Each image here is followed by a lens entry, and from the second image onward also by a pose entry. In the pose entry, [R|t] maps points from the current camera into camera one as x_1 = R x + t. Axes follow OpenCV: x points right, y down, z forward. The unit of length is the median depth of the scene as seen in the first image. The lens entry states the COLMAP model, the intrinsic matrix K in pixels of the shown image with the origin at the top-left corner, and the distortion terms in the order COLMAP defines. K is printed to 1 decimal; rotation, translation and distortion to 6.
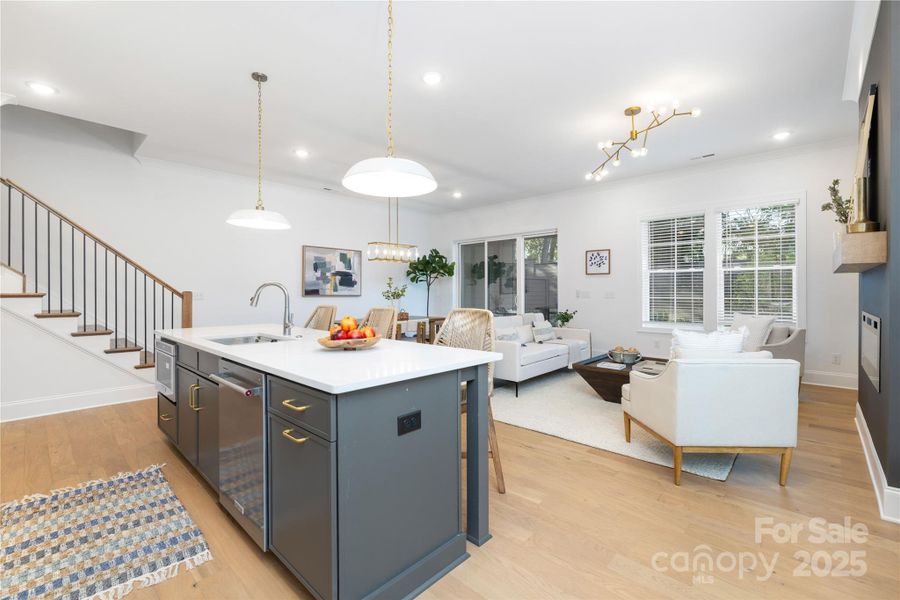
lens RADIAL K [[392.3, 0, 451.0], [0, 392.3, 290.1], [0, 0, 1]] dist [-0.000132, 0.000393]
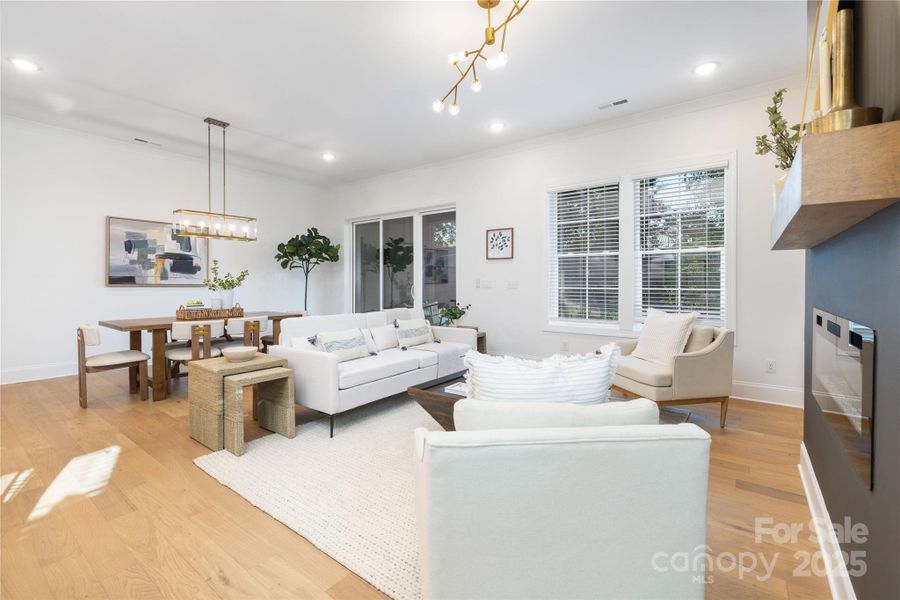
lens RADIAL K [[393.9, 0, 450.9], [0, 393.9, 282.6], [0, 0, 1]] dist [0.000256, 0.000295]
pose [[0.994836, 0.002817, 0.101454, 0.204856], [-0.003077, 0.999992, 0.002410, 0.006518], [-0.101447, -0.002709, 0.994837, 0.218356]]
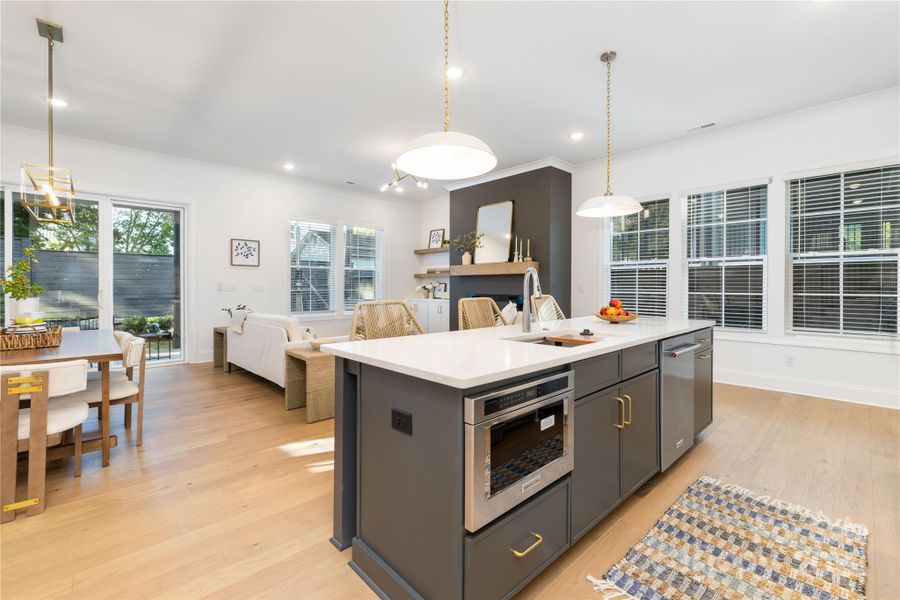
lens RADIAL K [[392.3, 0, 451.0], [0, 392.3, 290.1], [0, 0, 1]] dist [-0.000132, 0.000393]
pose [[0.062696, -0.008013, 0.998001, -0.548245], [-0.002145, 0.999964, 0.008164, 0.008268], [-0.998030, -0.002653, 0.062676, 0.487512]]
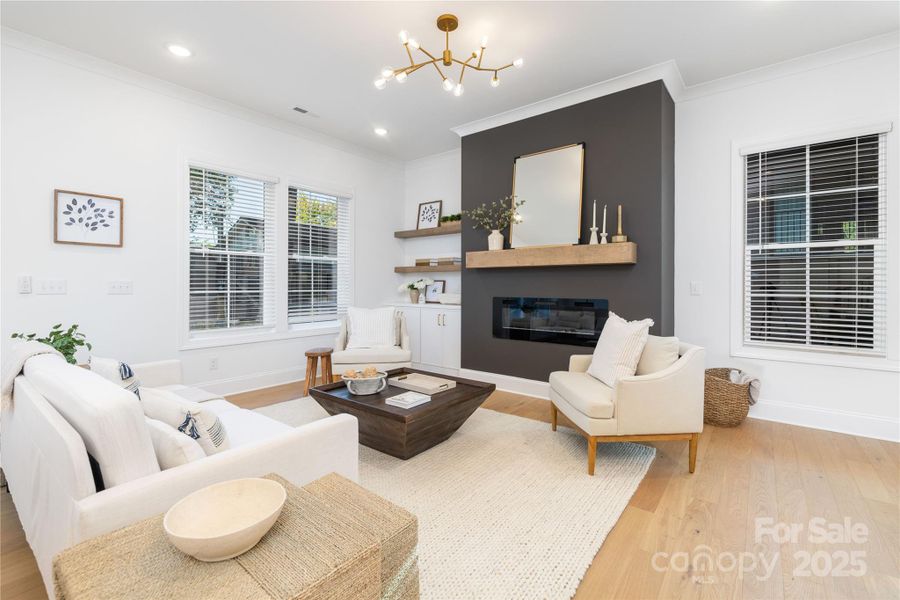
lens RADIAL K [[393.9, 0, 450.9], [0, 393.9, 282.6], [0, 0, 1]] dist [0.000256, 0.000295]
pose [[-0.079864, 0.007578, 0.996777, -0.143547], [-0.002567, 0.999966, -0.007808, 0.007793], [-0.996803, -0.003182, -0.079841, 0.639059]]
